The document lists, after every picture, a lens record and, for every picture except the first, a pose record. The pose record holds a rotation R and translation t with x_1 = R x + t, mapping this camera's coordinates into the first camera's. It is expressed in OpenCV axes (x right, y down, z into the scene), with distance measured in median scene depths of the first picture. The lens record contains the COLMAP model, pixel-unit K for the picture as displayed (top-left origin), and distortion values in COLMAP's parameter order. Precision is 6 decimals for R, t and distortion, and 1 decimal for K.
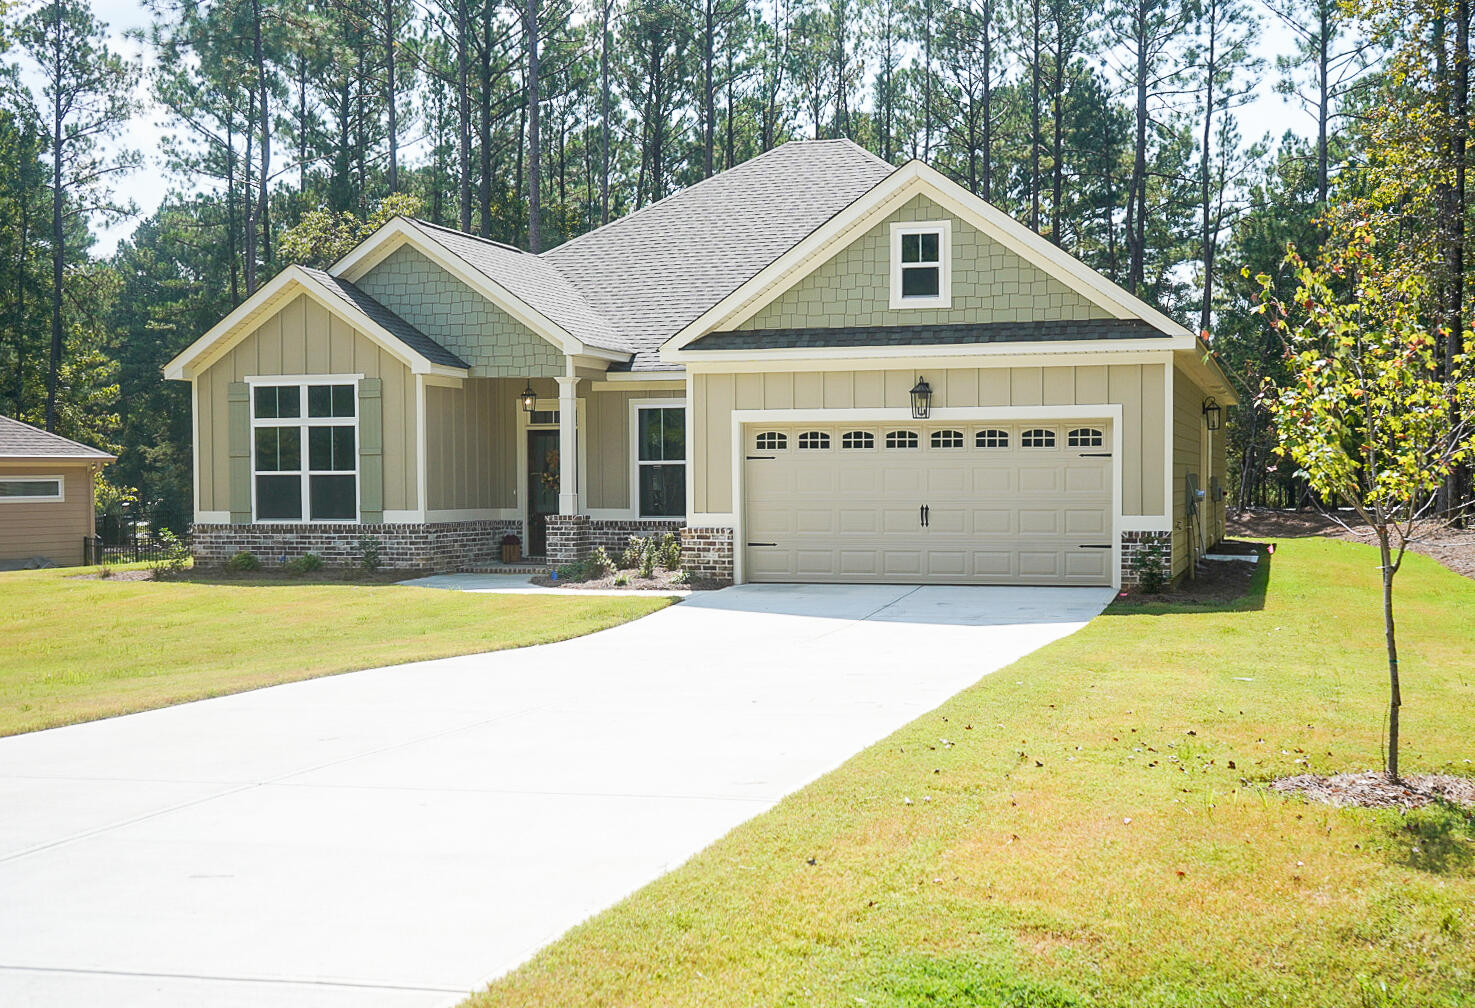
lens RADIAL K [[1671.2, 0, 737.5], [0, 1671.2, 504.0], [0, 0, 1]] dist [0.161572, 0.000582]
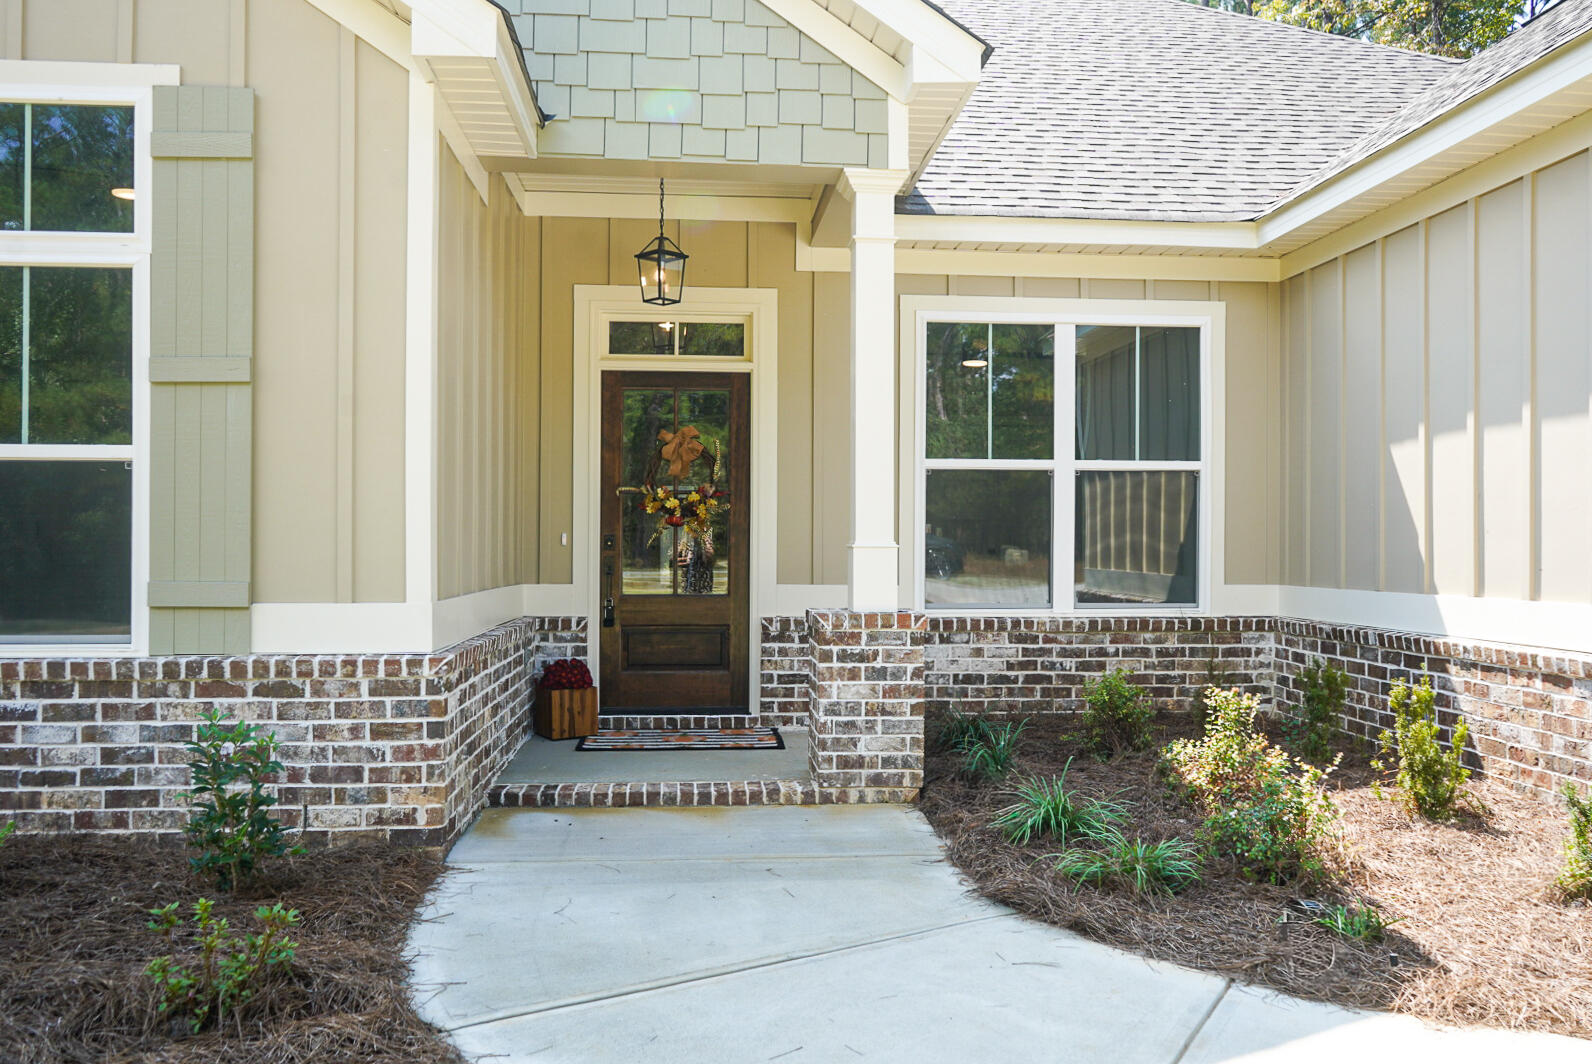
lens RADIAL K [[1279.7, 0, 796.9], [0, 1279.7, 524.5], [0, 0, 1]] dist [0.000128, 0.014781]
pose [[0.929517, 0.012565, 0.368566, -0.204700], [-0.002781, 0.999630, -0.027067, -0.003073], [-0.368770, 0.024135, 0.929207, 0.785513]]
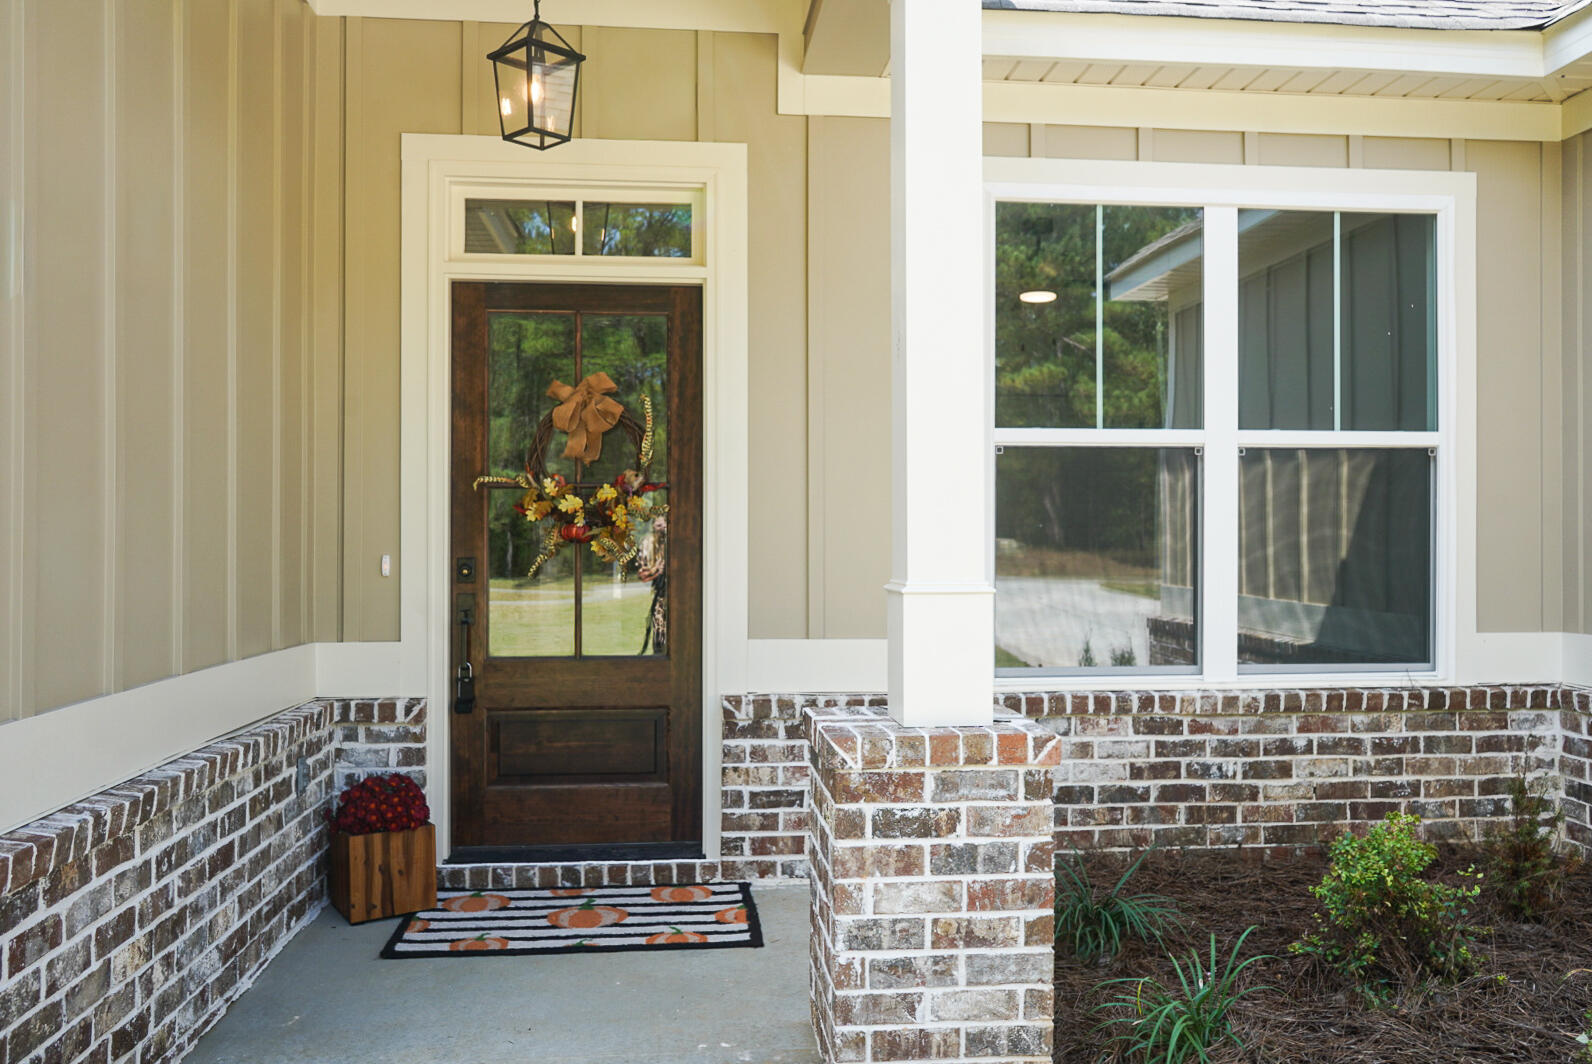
lens RADIAL K [[1279.7, 0, 796.9], [0, 1279.7, 524.5], [0, 0, 1]] dist [0.000128, 0.014781]
pose [[0.921923, 0.008332, 0.387283, -0.160872], [0.001882, 0.999661, -0.025985, -0.008581], [-0.387368, 0.024685, 0.921595, 0.899931]]
